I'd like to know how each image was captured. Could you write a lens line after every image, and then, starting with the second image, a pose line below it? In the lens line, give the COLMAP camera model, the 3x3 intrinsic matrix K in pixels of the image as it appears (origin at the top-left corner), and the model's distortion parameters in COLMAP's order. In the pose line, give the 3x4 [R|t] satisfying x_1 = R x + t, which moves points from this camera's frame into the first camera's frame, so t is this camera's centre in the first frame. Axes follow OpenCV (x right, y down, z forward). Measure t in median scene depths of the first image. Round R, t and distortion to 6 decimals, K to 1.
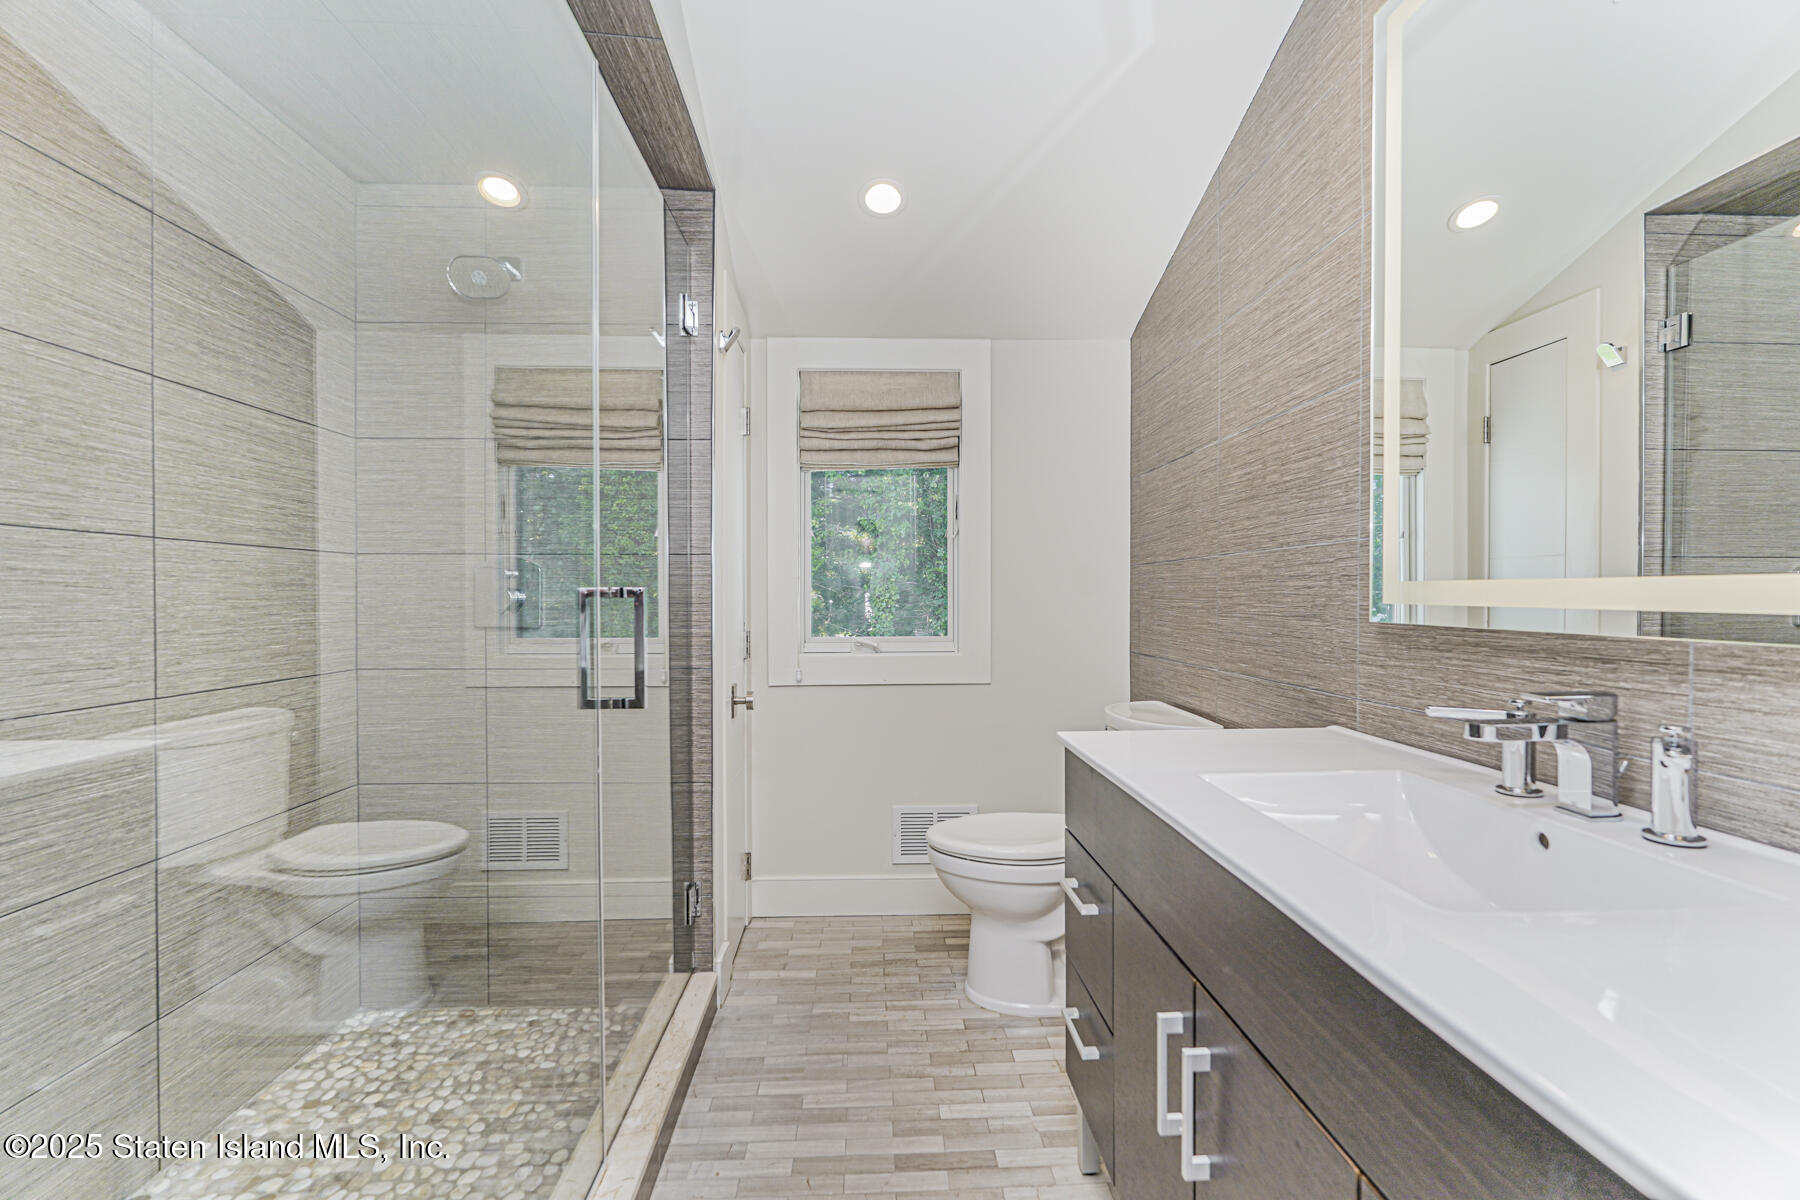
lens RADIAL K [[788.3, 0, 900.0], [0, 788.3, 600.0], [0, 0, 1]] dist [-0.018225, 0.009500]
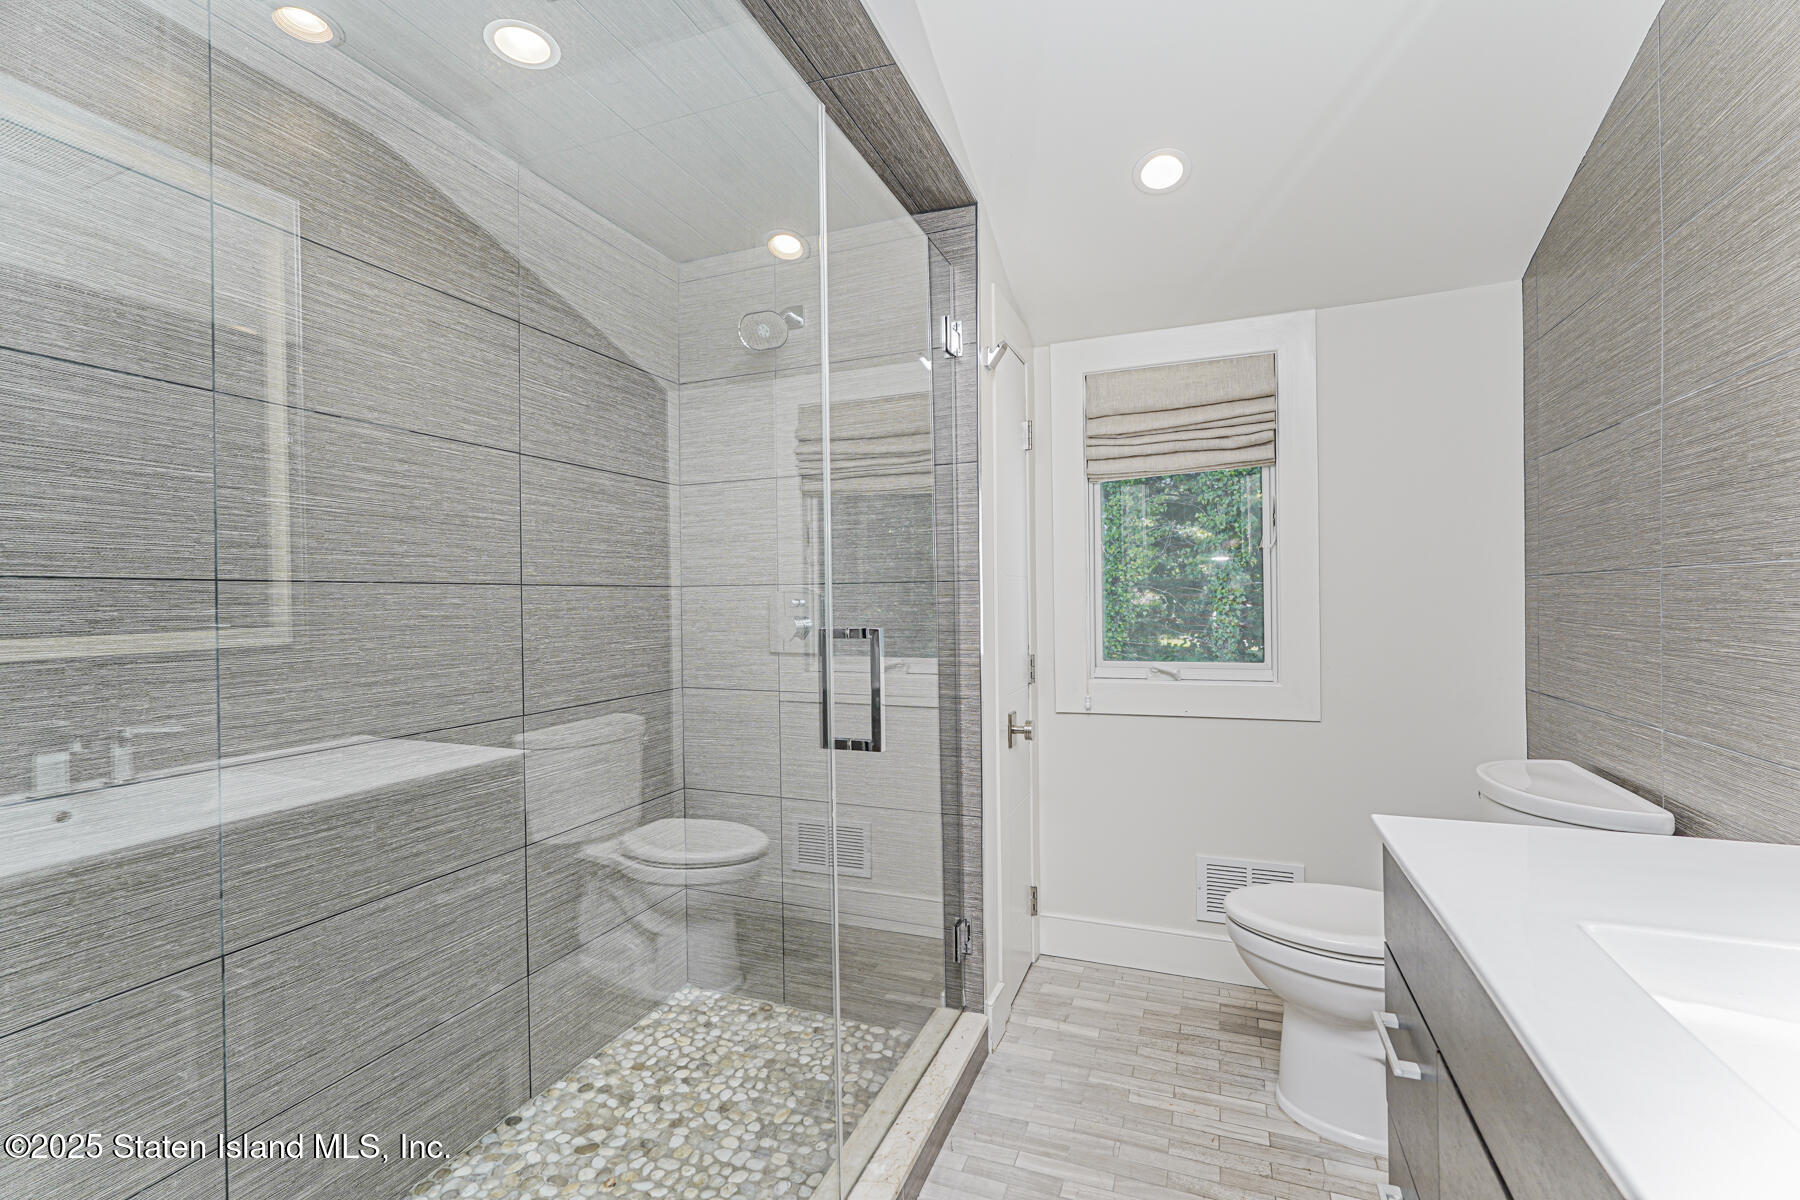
lens RADIAL K [[788.3, 0, 900.0], [0, 788.3, 600.0], [0, 0, 1]] dist [-0.018225, 0.009500]
pose [[0.911748, -0.010051, -0.410628, 0.072200], [0.009555, 0.999949, -0.003260, -0.033644], [0.410640, -0.000951, 0.911797, 0.084112]]
